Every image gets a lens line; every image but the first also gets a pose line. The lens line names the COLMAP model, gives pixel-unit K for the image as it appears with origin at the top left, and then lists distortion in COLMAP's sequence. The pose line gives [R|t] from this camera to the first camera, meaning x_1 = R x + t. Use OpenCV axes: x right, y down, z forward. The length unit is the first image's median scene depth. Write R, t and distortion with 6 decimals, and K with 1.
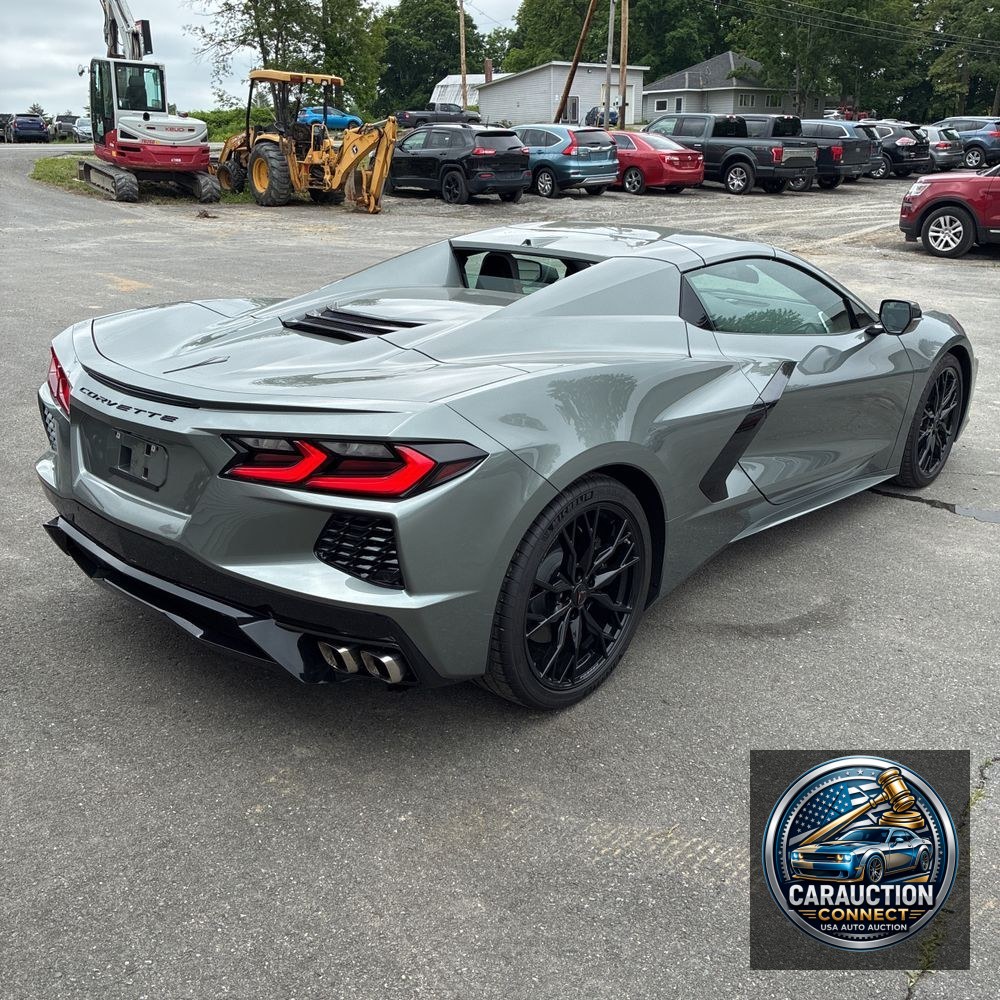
lens RADIAL K [[1029.0, 0, 517.0], [0, 1029.0, 503.3], [0, 0, 1]] dist [0.028033, 0.000000]
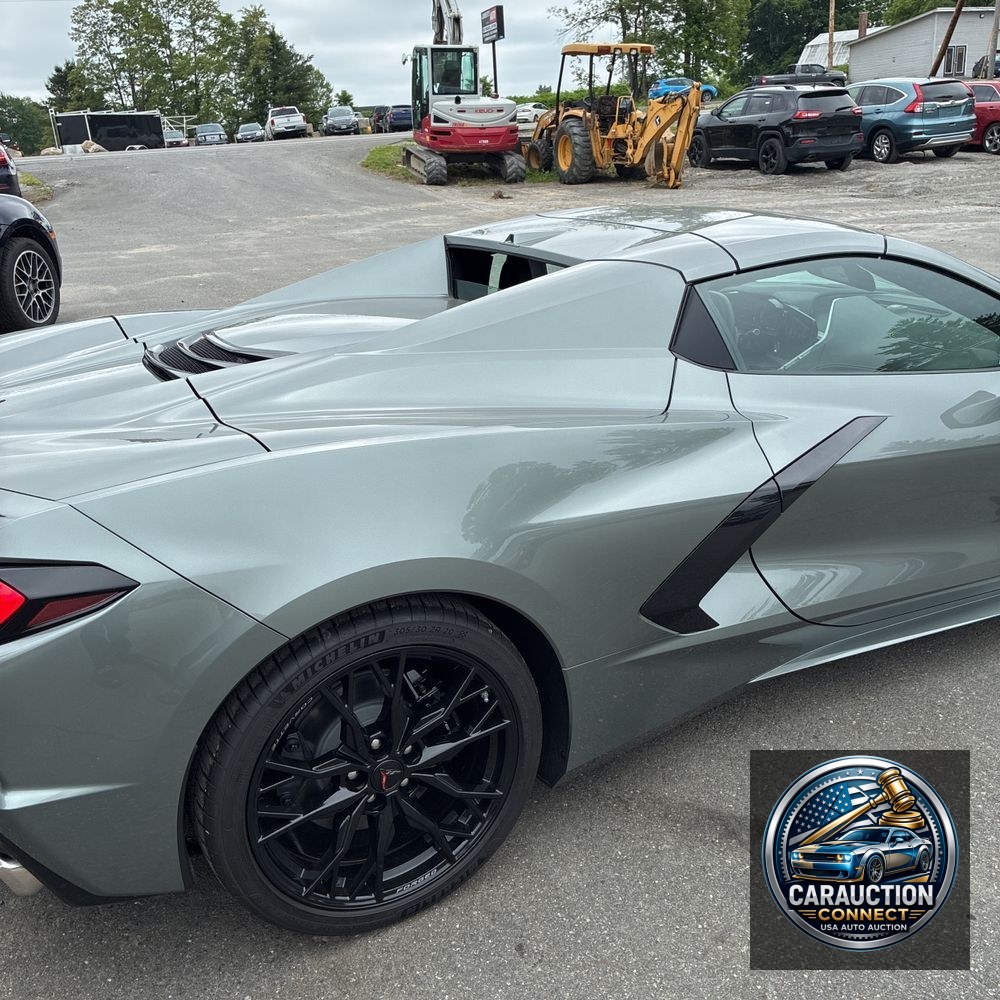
lens RADIAL K [[1029.0, 0, 506.8], [0, 1029.0, 500.3], [0, 0, 1]] dist [0.028033, 0.000000]
pose [[0.939689, 0.070988, -0.334583, 0.051592], [-0.063871, 0.997437, 0.032242, -0.017358], [0.336015, -0.008928, 0.941814, 0.058489]]
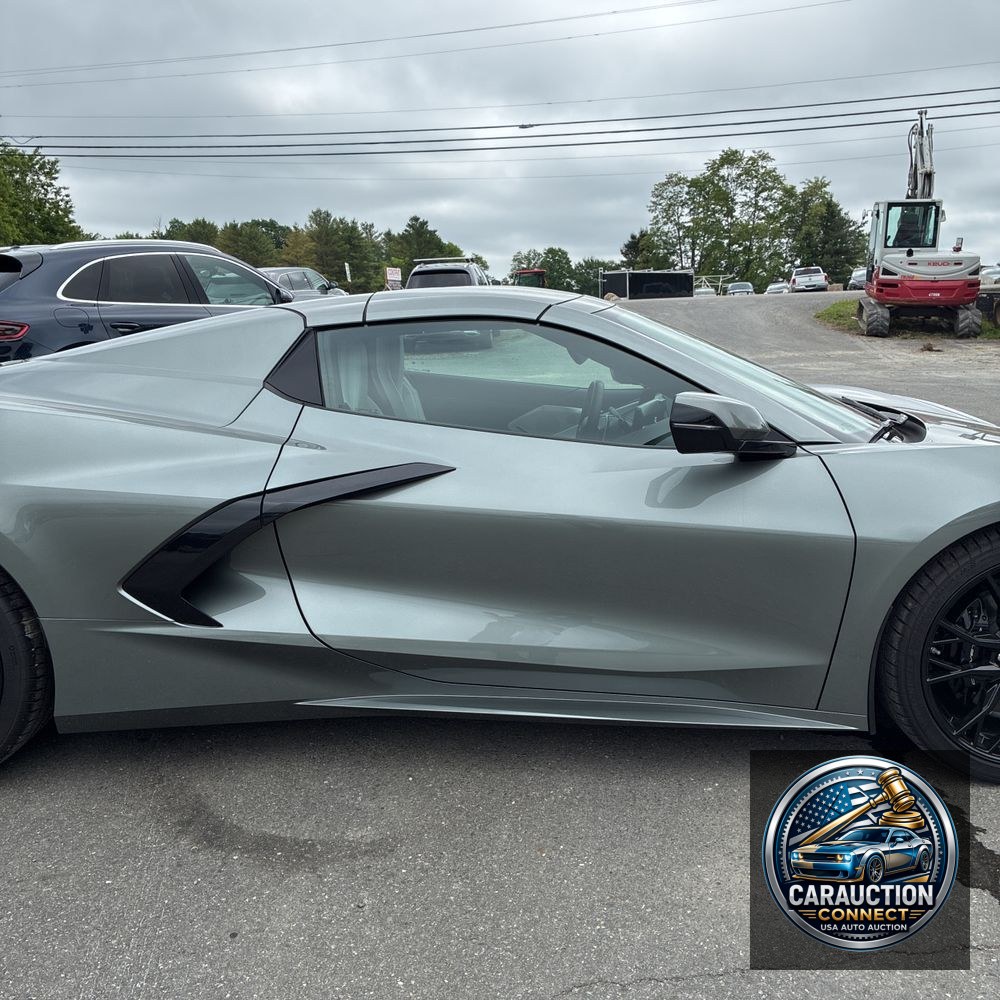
lens RADIAL K [[1029.0, 0, 499.1], [0, 1029.0, 500.6], [0, 0, 1]] dist [0.028033, 0.000000]
pose [[0.647981, 0.127616, -0.750889, 0.150401], [-0.232261, 0.972015, -0.035233, -0.019378], [0.725379, 0.197232, 0.659488, 0.114128]]
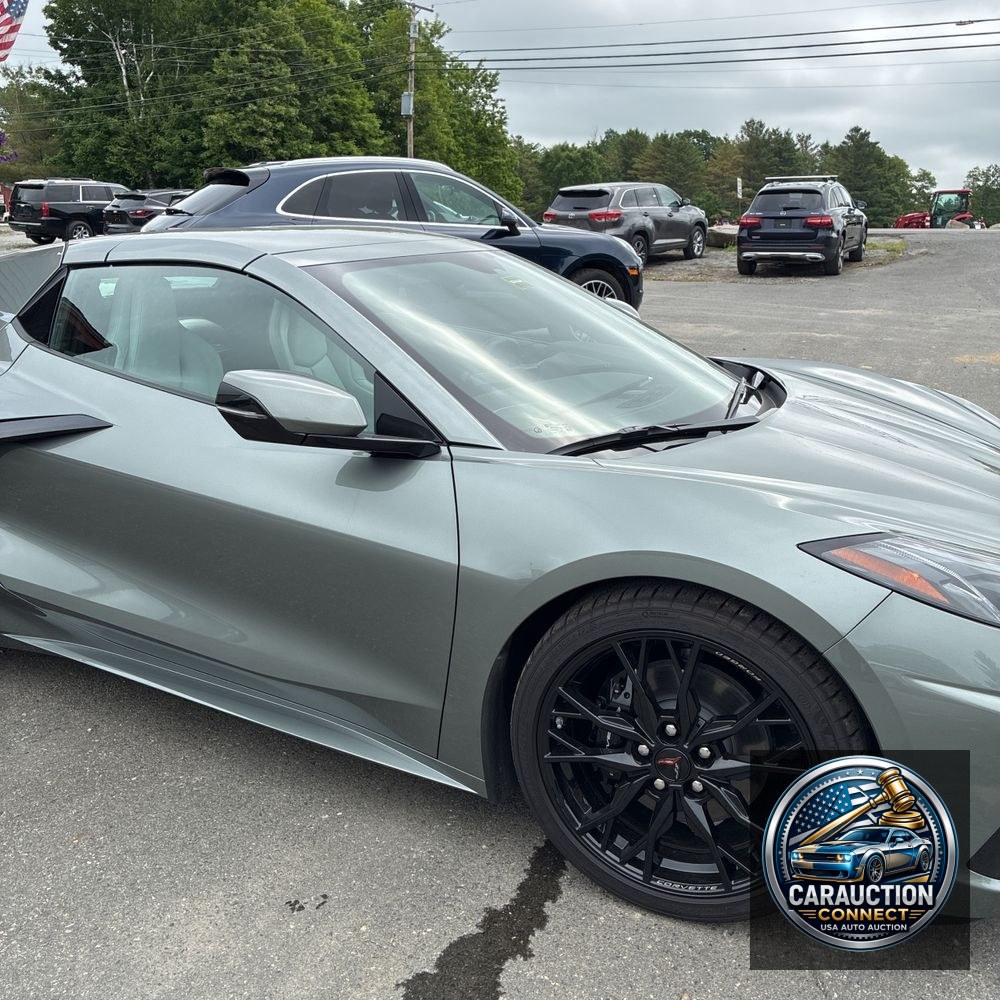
lens RADIAL K [[1027.5, 0, 491.9], [0, 1027.5, 494.6], [0, 0, 1]] dist [0.016137, 0.000000]
pose [[0.294121, 0.250792, -0.922278, 0.176369], [-0.332913, 0.931412, 0.147107, -0.050740], [0.895914, 0.263771, 0.357440, 0.190515]]
